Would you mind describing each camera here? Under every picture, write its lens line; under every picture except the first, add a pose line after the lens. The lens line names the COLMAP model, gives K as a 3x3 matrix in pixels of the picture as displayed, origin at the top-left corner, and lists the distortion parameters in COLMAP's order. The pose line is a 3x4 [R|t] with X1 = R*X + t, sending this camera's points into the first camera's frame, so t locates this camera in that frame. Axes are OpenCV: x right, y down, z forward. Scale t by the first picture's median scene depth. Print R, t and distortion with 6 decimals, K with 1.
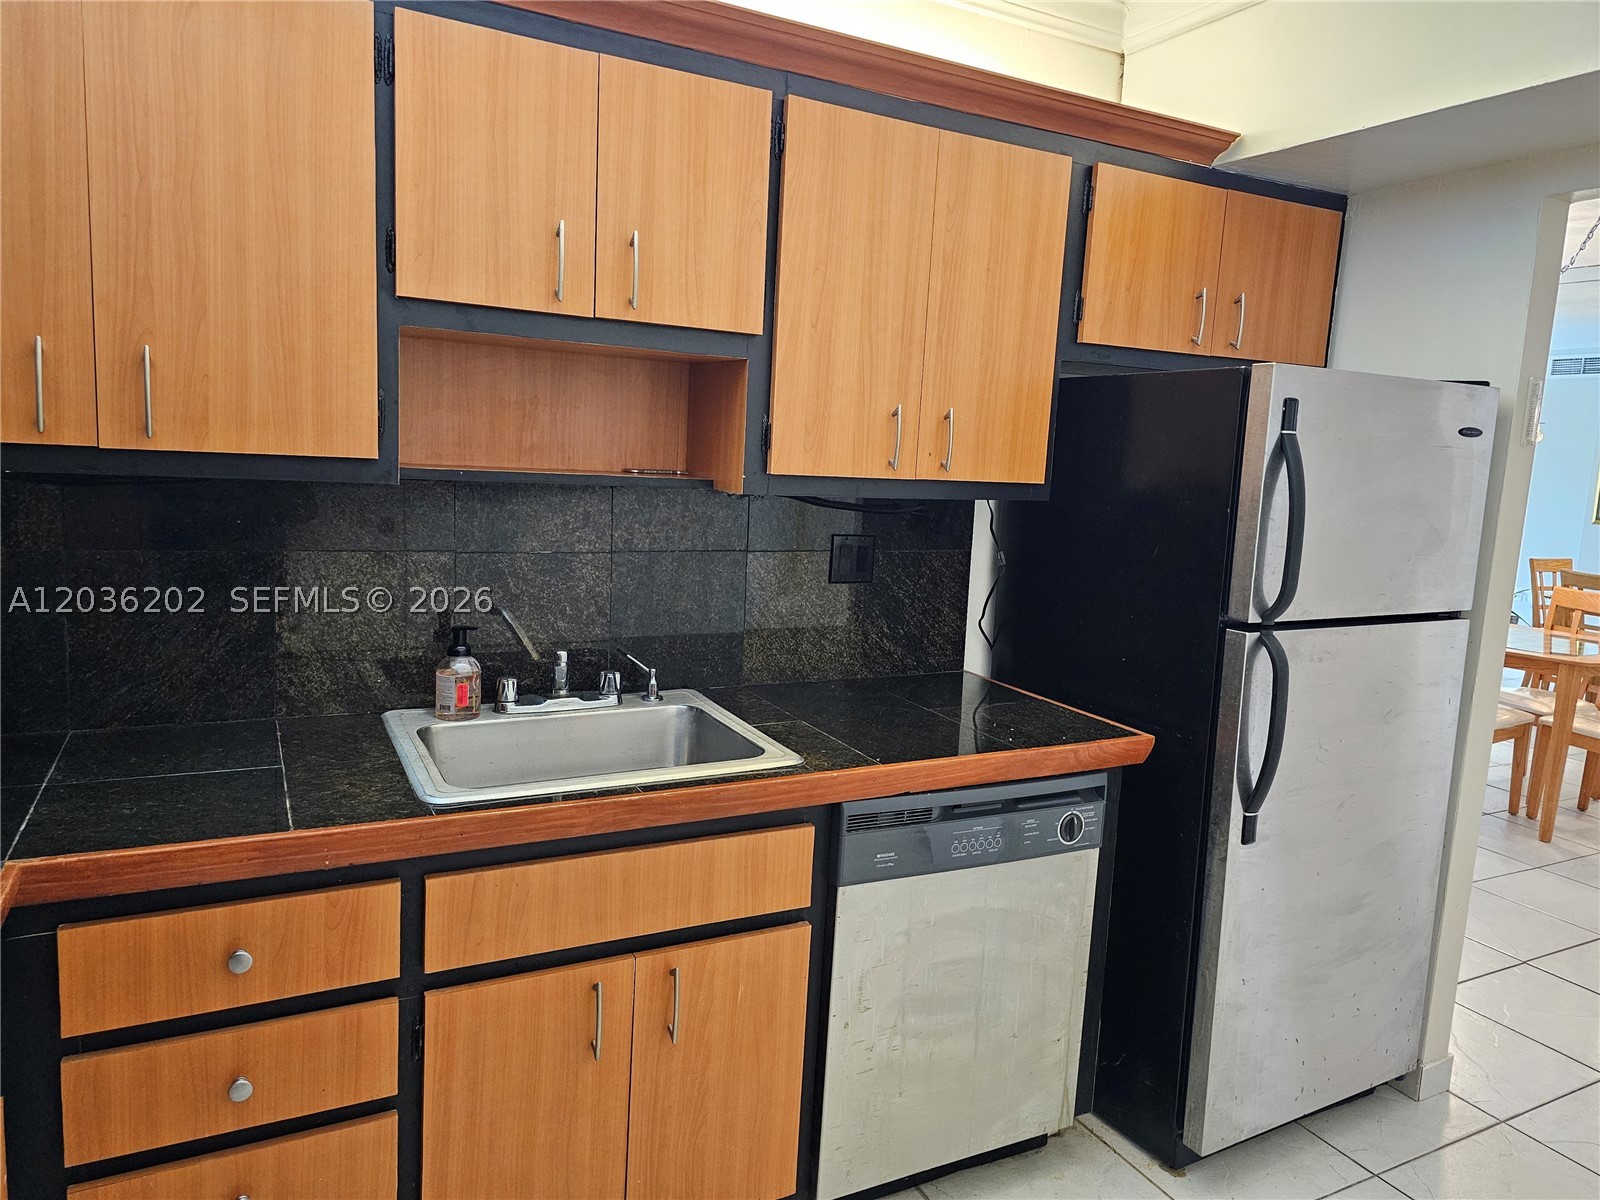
lens RADIAL K [[1068.3, 0, 796.4], [0, 1068.3, 581.4], [0, 0, 1]] dist [0.062433, -0.056474]
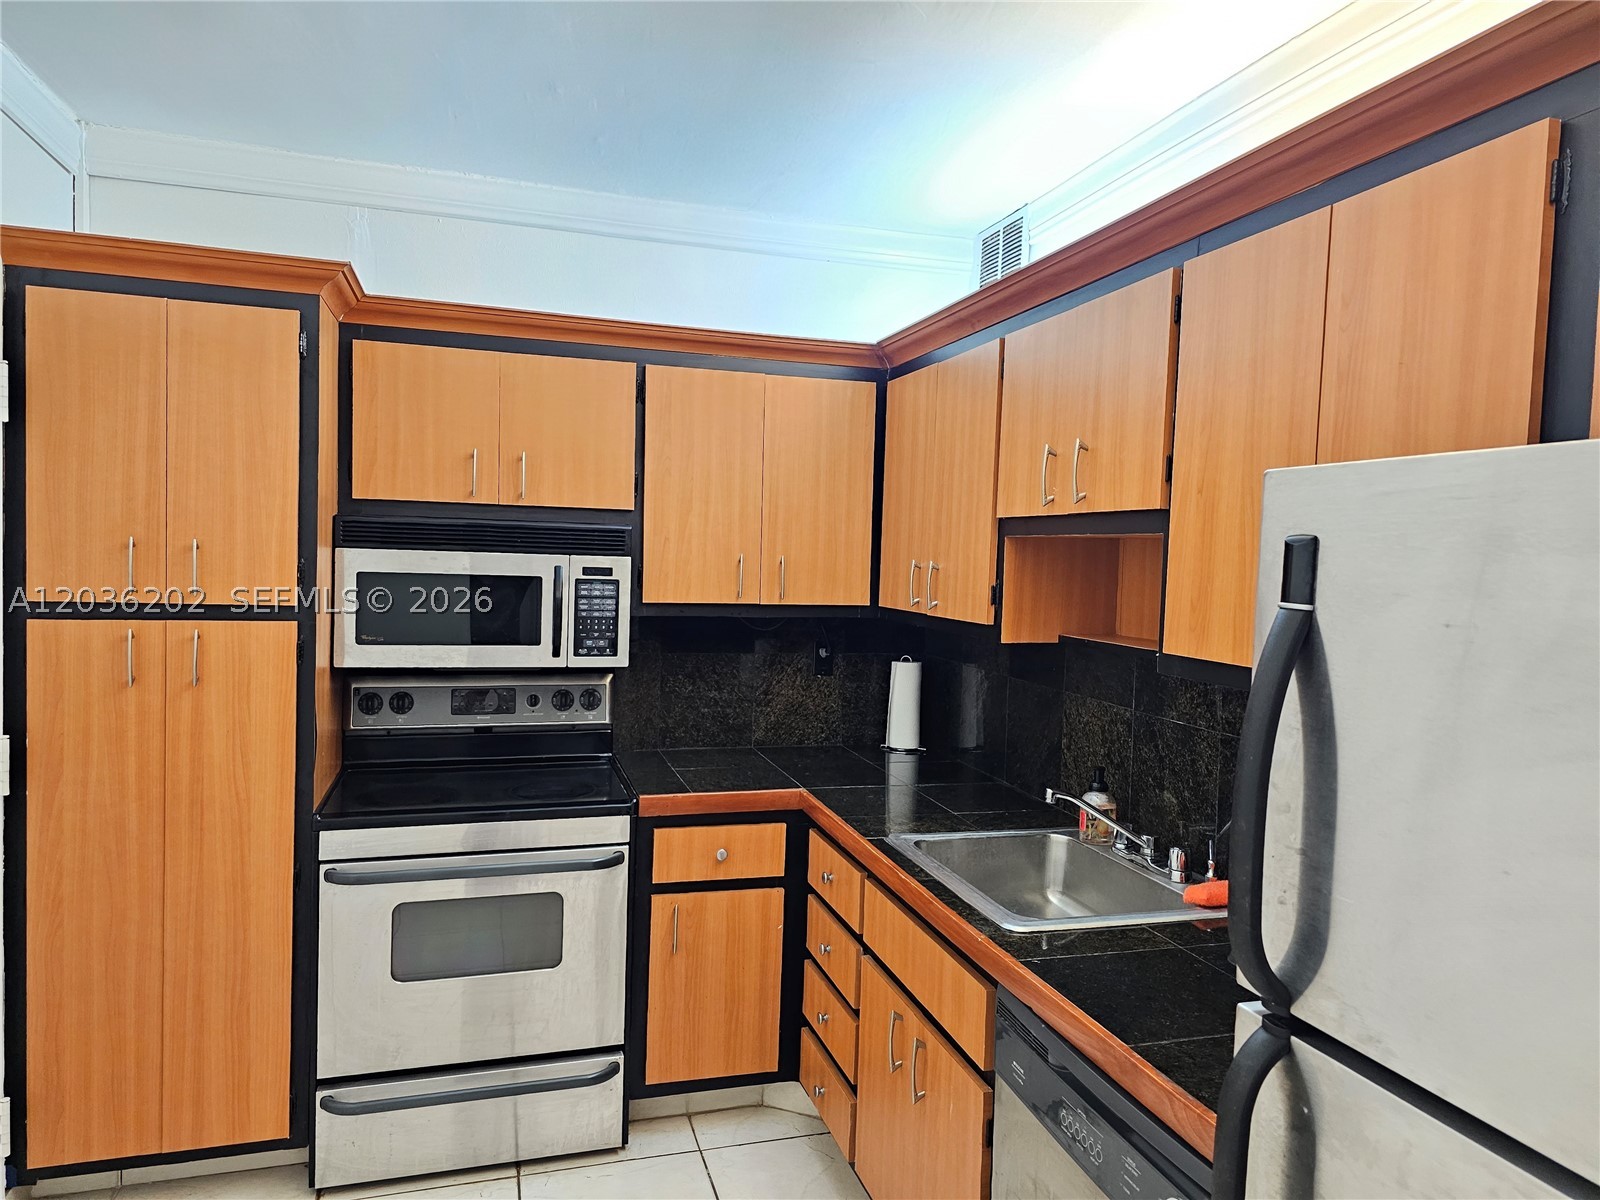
lens RADIAL K [[1068.3, 0, 796.4], [0, 1068.3, 581.4], [0, 0, 1]] dist [0.062433, -0.056474]
pose [[-0.195301, -0.030187, -0.980279, 0.950689], [-0.165082, 0.986277, 0.002517, -0.111765], [0.966750, 0.162318, -0.197605, 0.864096]]
